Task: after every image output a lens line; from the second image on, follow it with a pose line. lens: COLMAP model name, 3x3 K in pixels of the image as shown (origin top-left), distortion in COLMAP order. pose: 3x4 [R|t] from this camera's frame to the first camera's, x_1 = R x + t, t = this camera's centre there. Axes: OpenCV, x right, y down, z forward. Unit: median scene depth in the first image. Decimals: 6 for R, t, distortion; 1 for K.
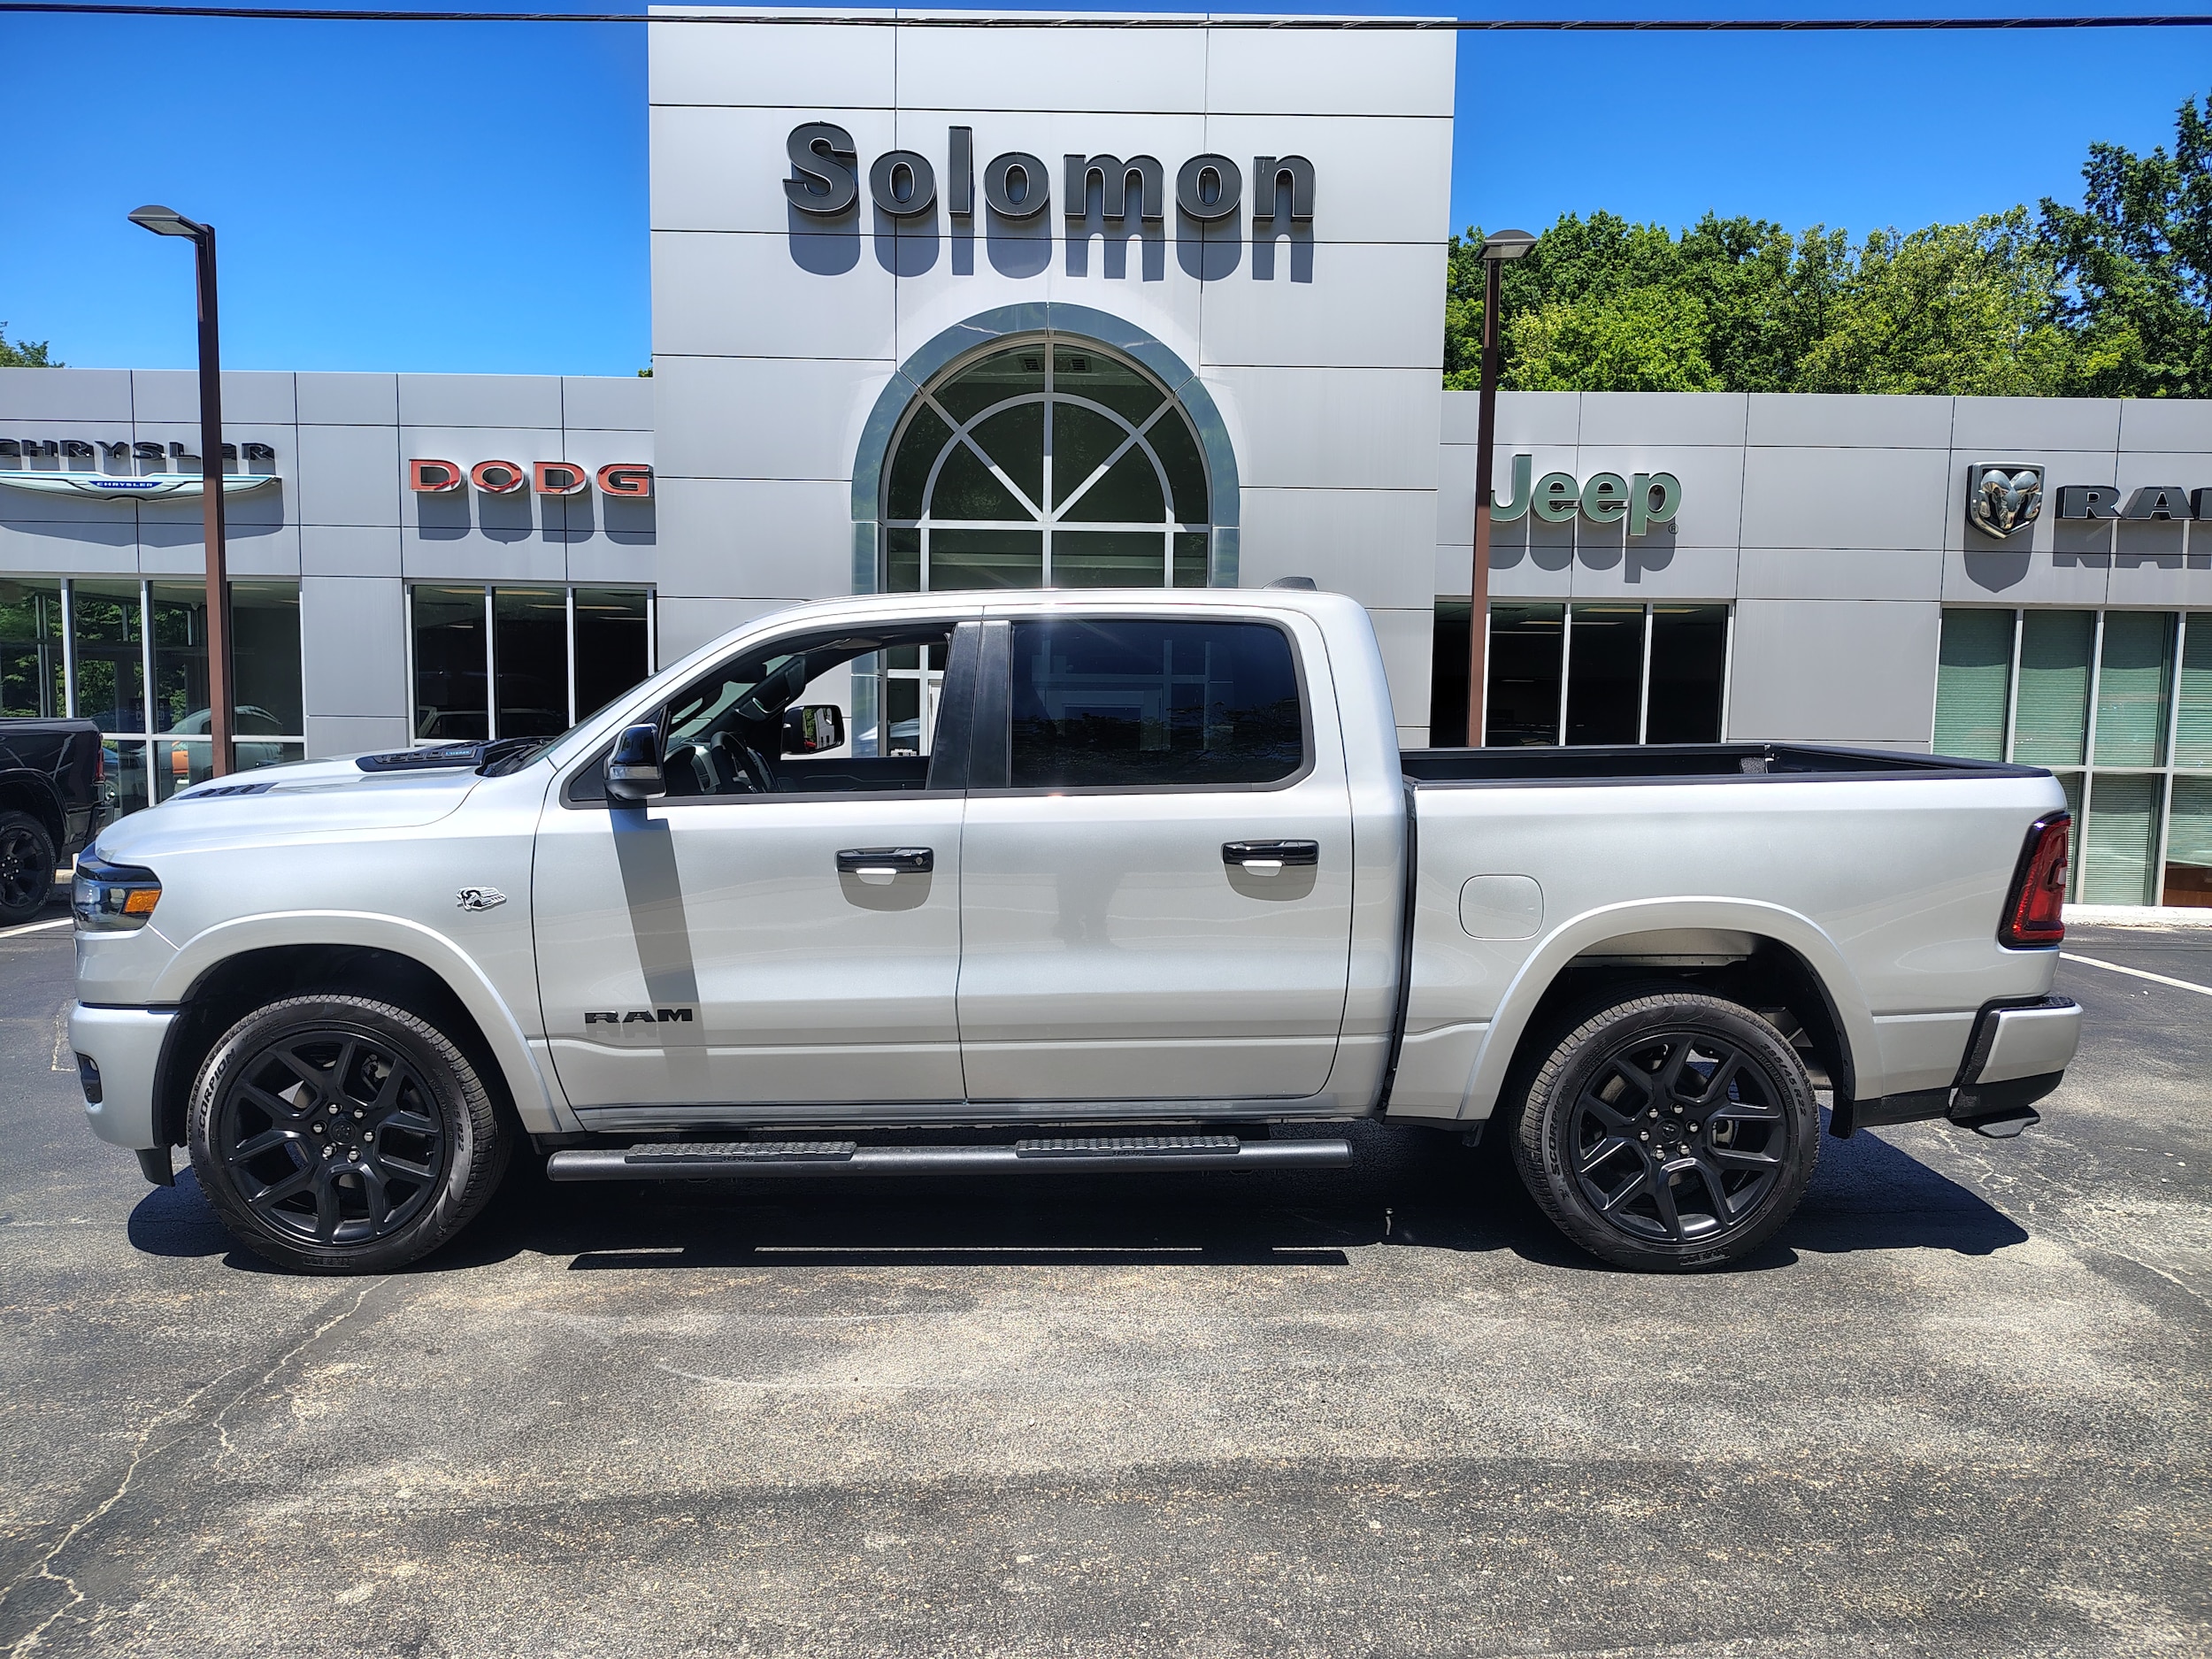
lens RADIAL K [[1521.9, 0, 1118.5], [0, 1521.9, 833.9], [0, 0, 1]] dist [0.041800, -0.041087]
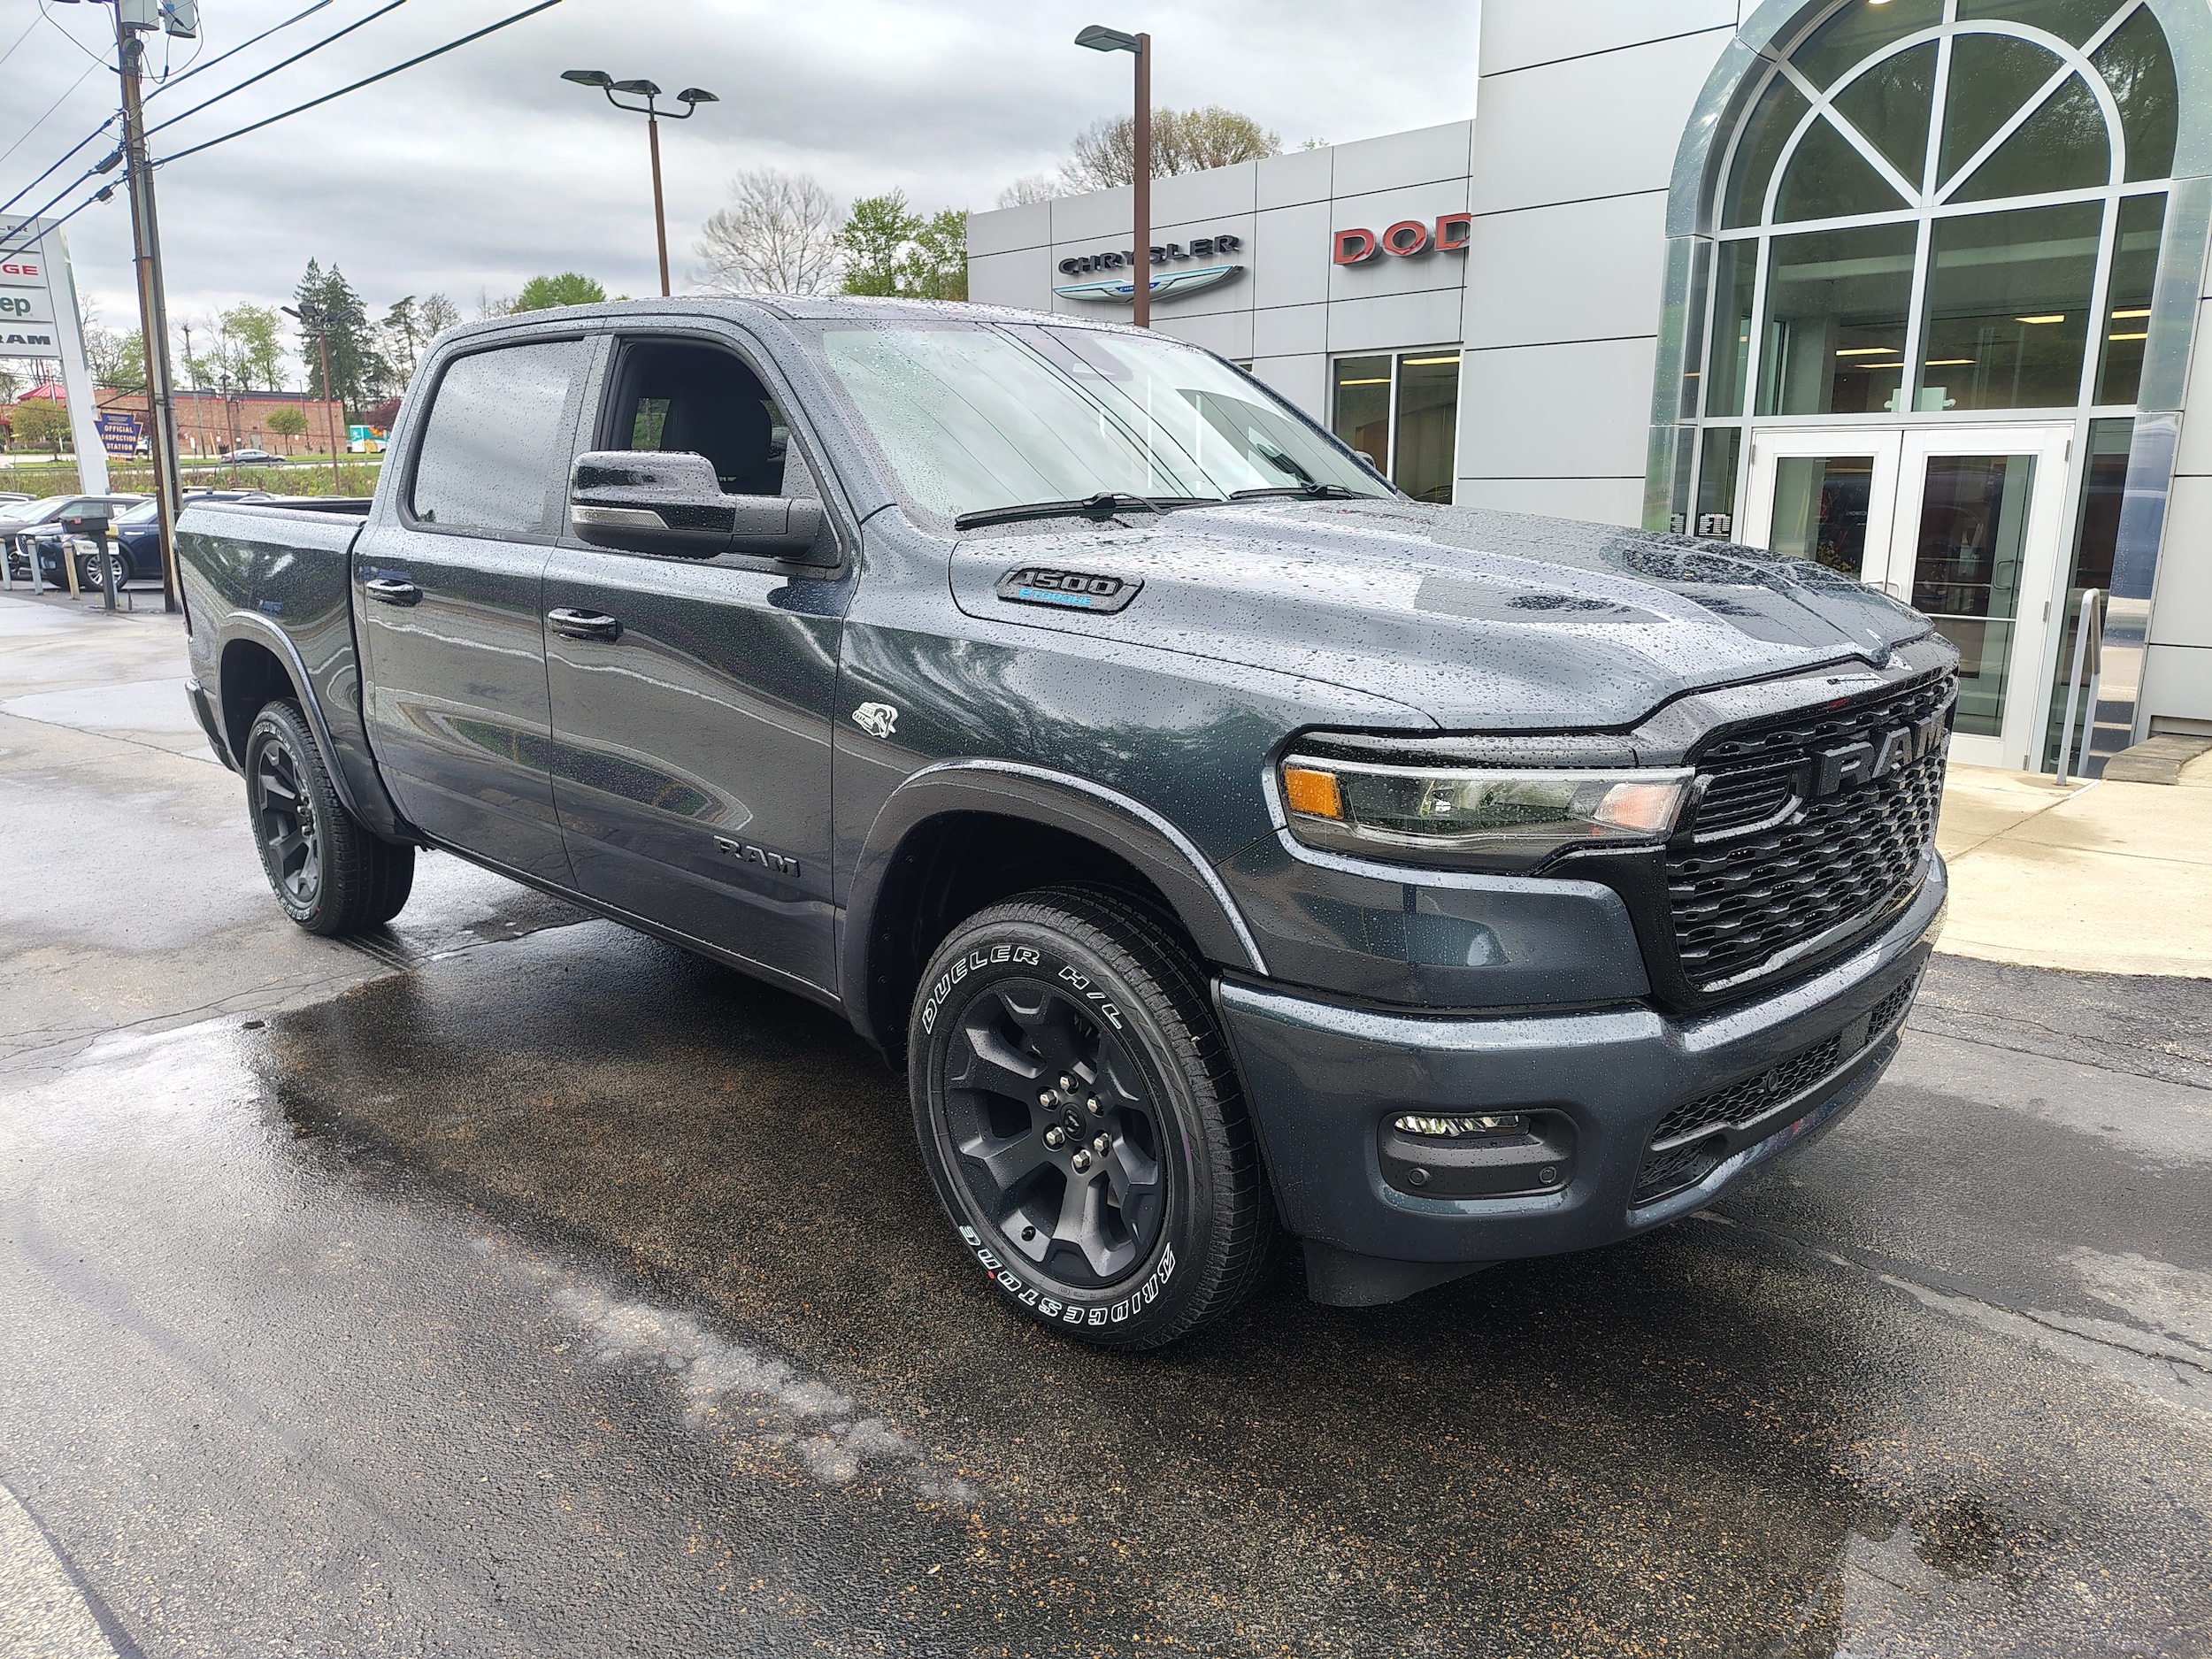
lens RADIAL K [[1521.9, 0, 1118.5], [0, 1521.9, 833.9], [0, 0, 1]] dist [0.041800, -0.041087]
pose [[0.708142, 0.143553, -0.691323, 0.679126], [-0.044391, 0.986229, 0.159319, -0.003139], [0.704673, -0.082132, 0.704763, 0.431768]]
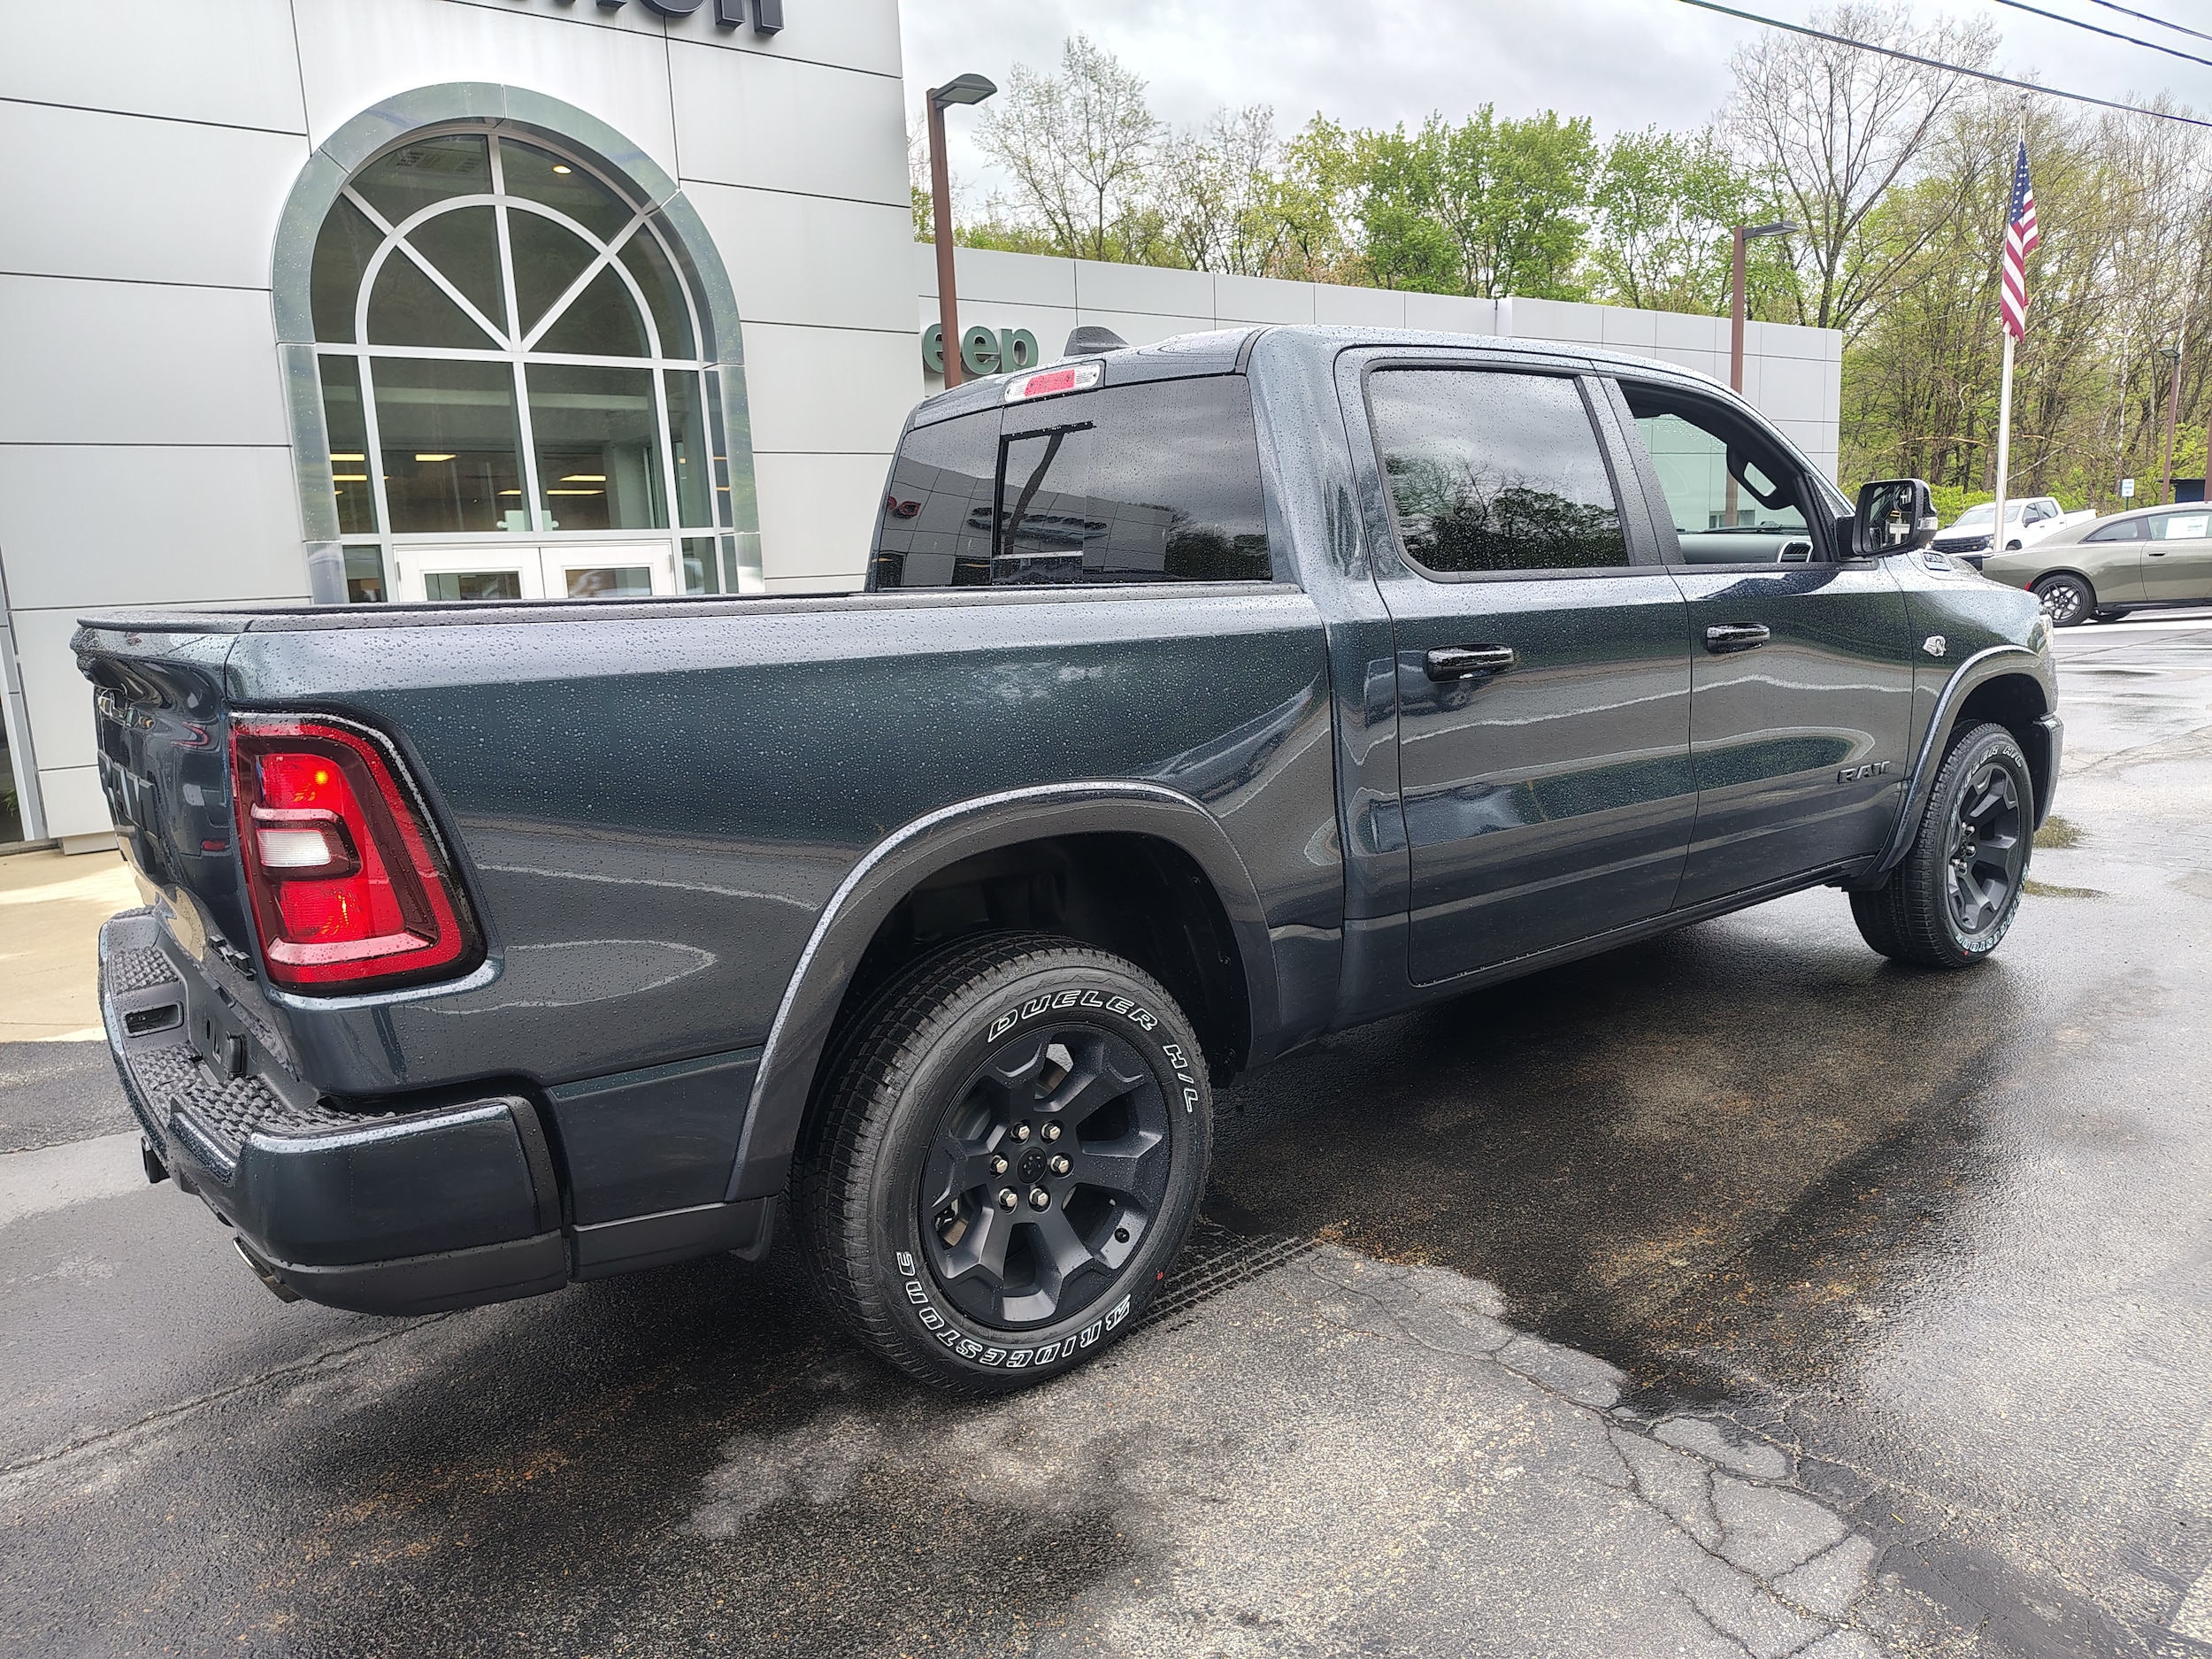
lens RADIAL K [[1504.5, 0, 1106.0], [0, 1504.5, 829.5], [0, 0, 1]] dist [0.093305, -0.136384]
pose [[0.792365, -0.157491, 0.589368, -0.932586], [0.111619, 0.987220, 0.113741, -0.002211], [-0.599750, -0.024340, 0.799817, 0.314179]]
